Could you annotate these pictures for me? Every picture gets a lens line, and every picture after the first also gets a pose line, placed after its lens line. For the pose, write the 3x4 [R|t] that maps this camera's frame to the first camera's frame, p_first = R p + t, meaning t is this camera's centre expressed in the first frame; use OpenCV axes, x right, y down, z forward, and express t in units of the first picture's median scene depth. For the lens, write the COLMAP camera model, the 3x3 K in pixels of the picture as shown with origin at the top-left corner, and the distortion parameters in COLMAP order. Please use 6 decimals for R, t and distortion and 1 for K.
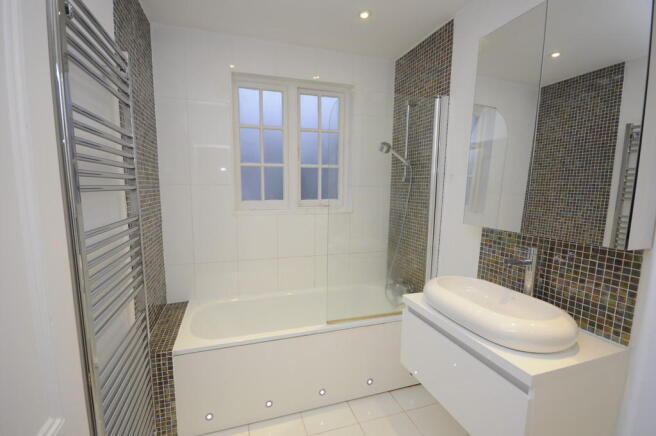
lens RADIAL K [[296.6, 0, 328.0], [0, 296.6, 218.0], [0, 0, 1]] dist [0.000237, 0.000163]
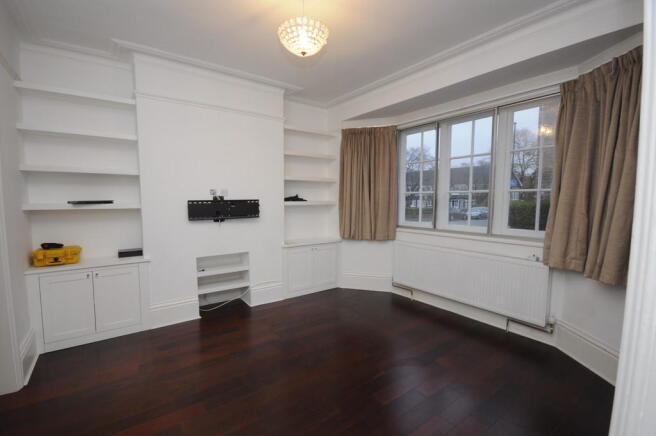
lens RADIAL K [[296.6, 0, 328.0], [0, 296.6, 218.0], [0, 0, 1]] dist [0.000237, 0.000163]
pose [[0.311420, 0.040497, -0.949409, 0.755709], [-0.128456, 0.991715, 0.000166, -0.032333], [0.941550, 0.121906, 0.314042, 0.285816]]
